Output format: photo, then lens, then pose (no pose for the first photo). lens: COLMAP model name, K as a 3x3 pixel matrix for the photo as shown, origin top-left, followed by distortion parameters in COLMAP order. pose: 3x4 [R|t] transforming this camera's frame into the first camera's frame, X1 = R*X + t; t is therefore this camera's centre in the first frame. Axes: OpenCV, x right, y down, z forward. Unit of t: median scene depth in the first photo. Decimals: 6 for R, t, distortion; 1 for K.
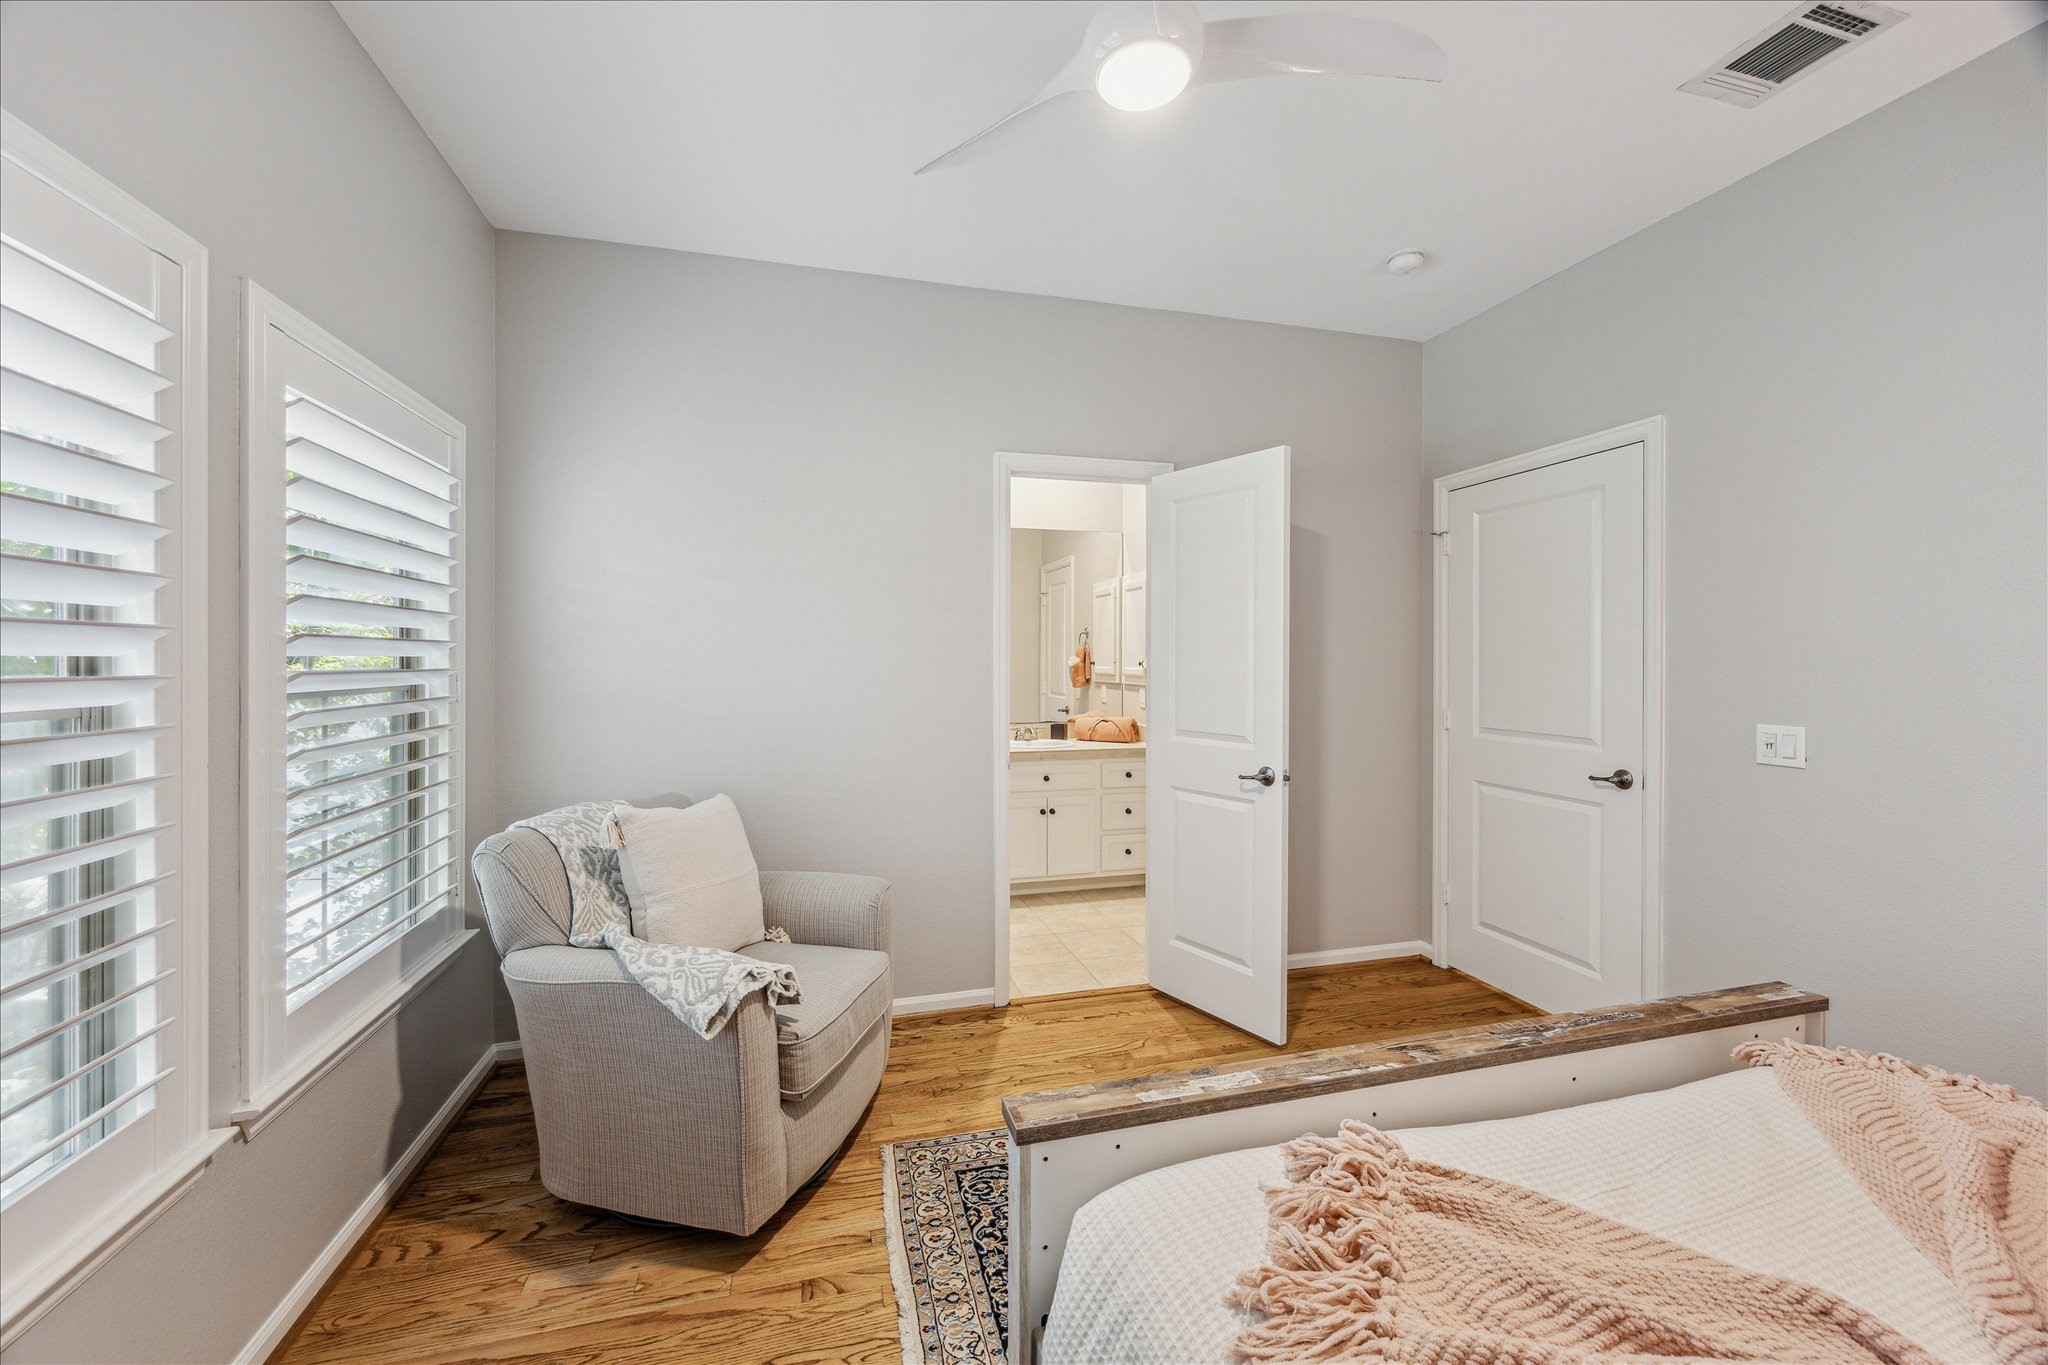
lens RADIAL K [[800.1, 0, 1023.7], [0, 800.1, 660.7], [0, 0, 1]] dist [-0.001175, 0.000055]
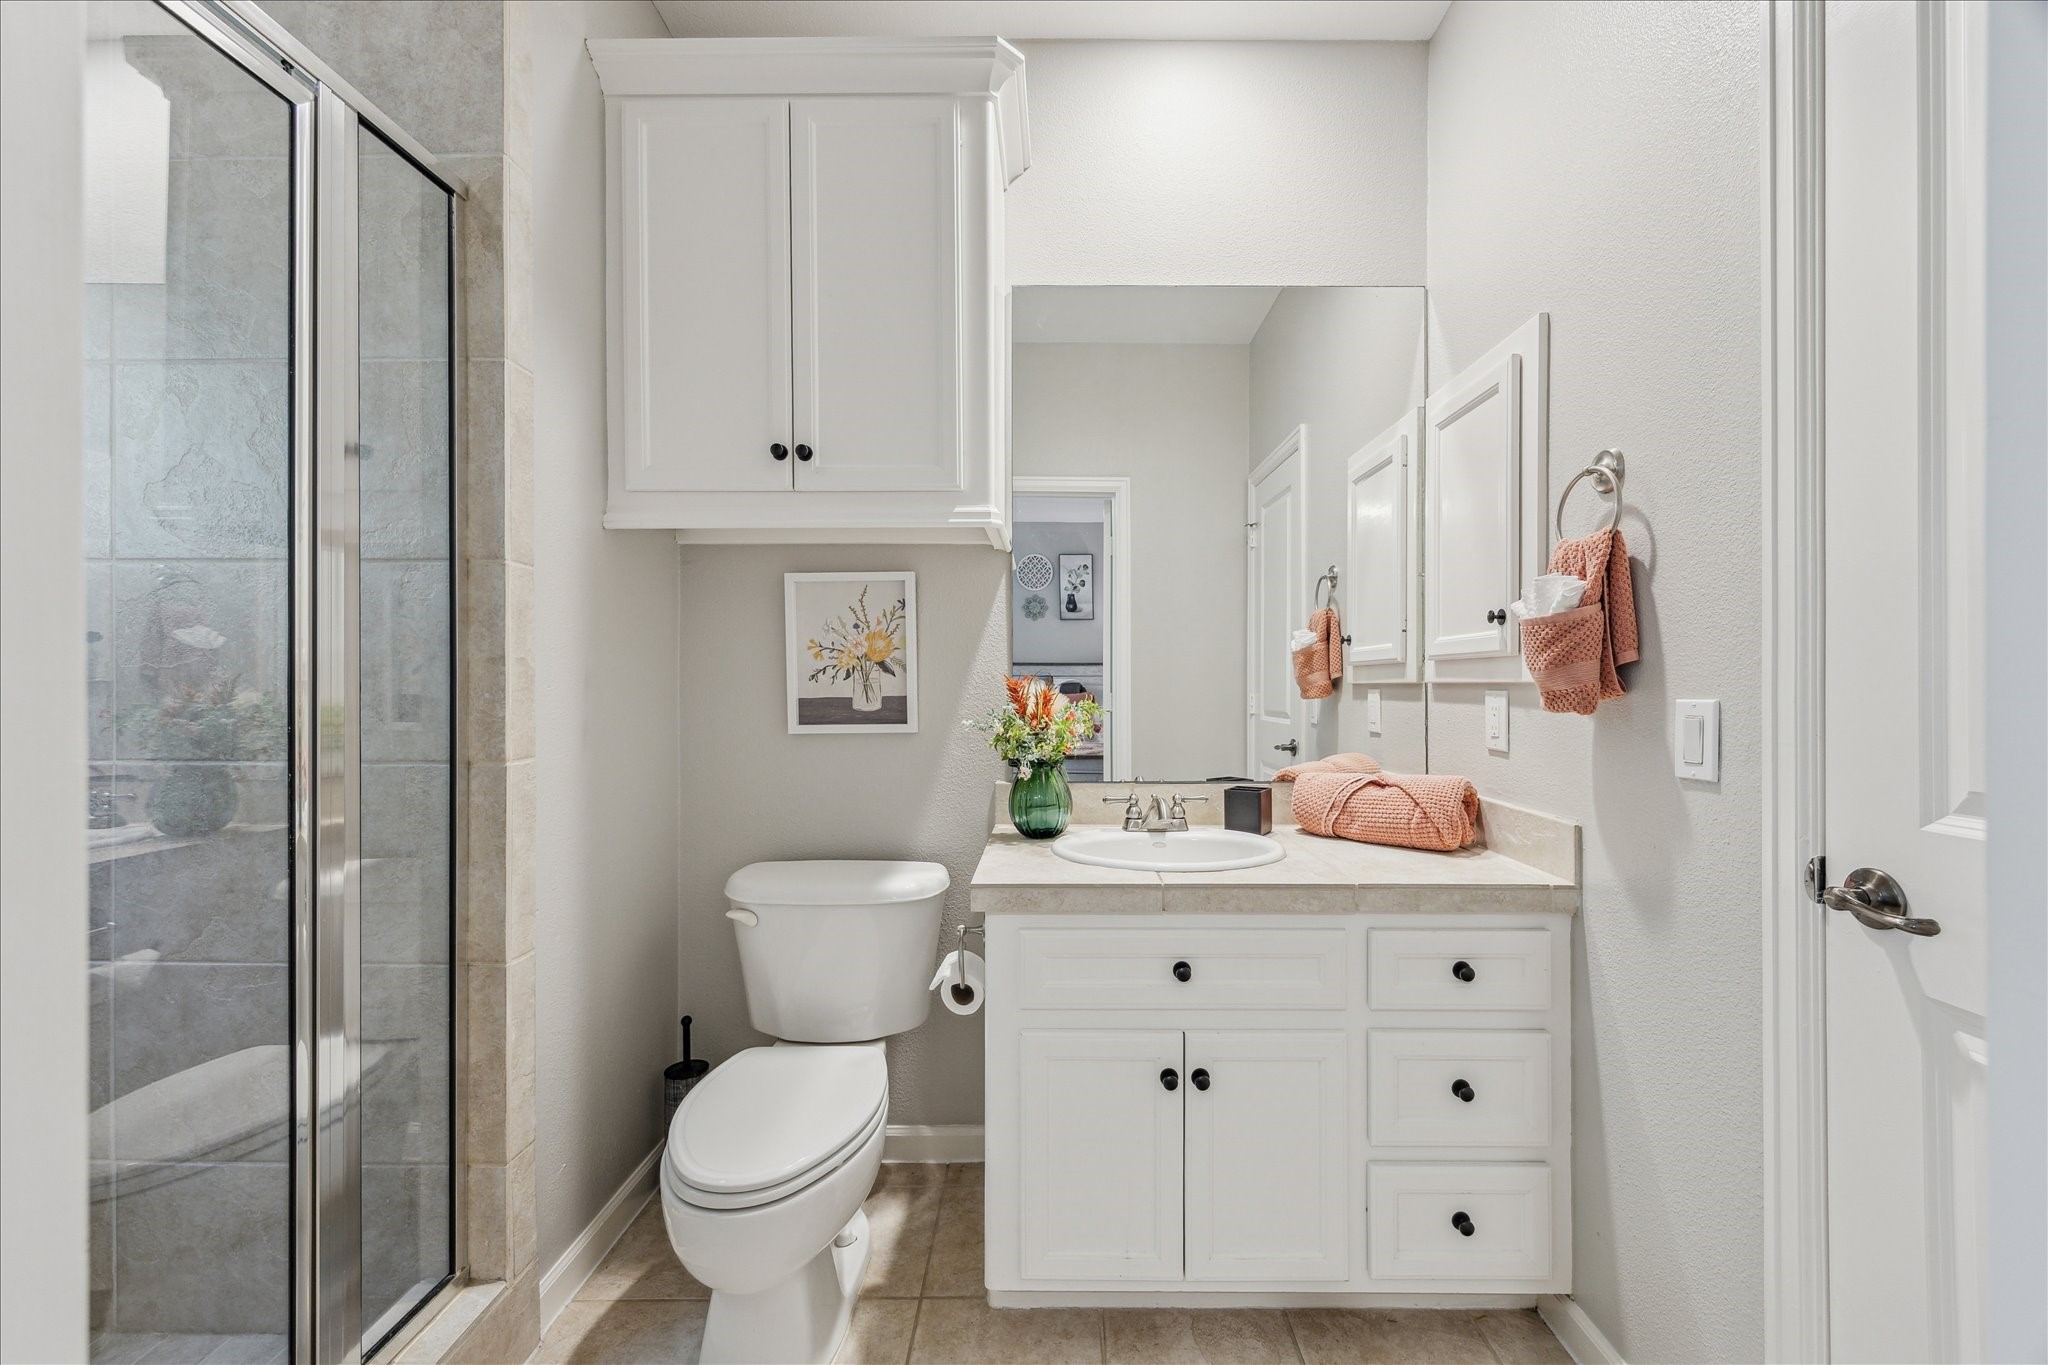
lens RADIAL K [[811.3, 0, 1063.7], [0, 811.3, 687.2], [0, 0, 1]] dist [-0.000879, -0.000084]
pose [[0.965454, -0.001331, -0.260570, 0.054334], [0.001380, 0.999999, 0.000007, 0.028513], [0.260570, -0.000366, 0.965455, 0.552604]]
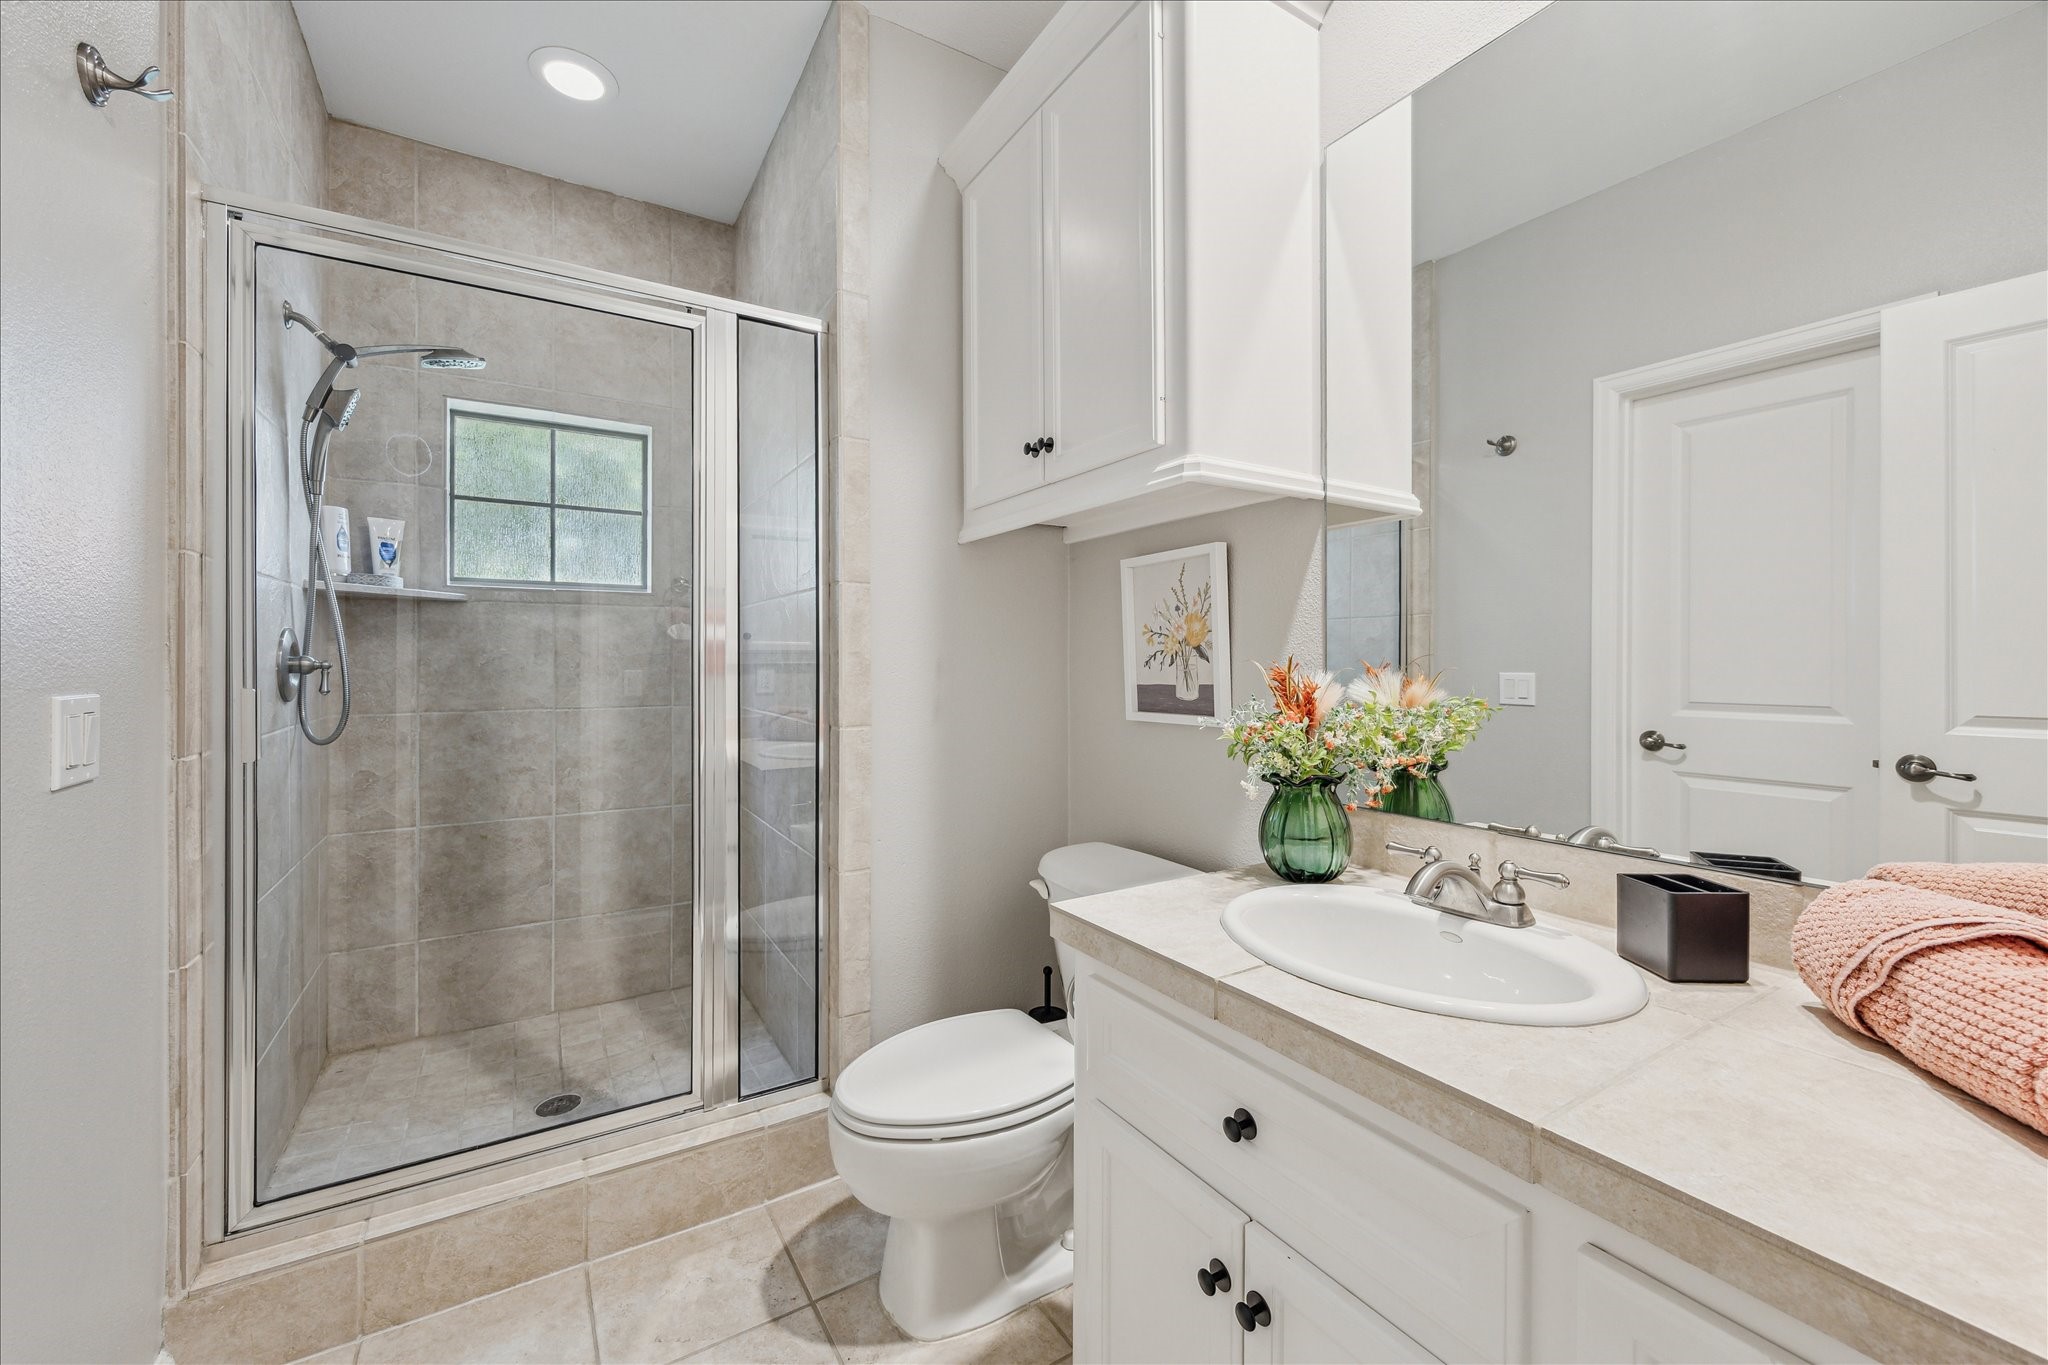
lens RADIAL K [[800.1, 0, 1023.7], [0, 800.1, 660.7], [0, 0, 1]] dist [-0.001175, 0.000055]
pose [[0.271469, -0.004141, -0.962438, 0.170122], [-0.000705, 0.999990, -0.004501, 0.024423], [0.962447, 0.001900, 0.271463, 0.724796]]
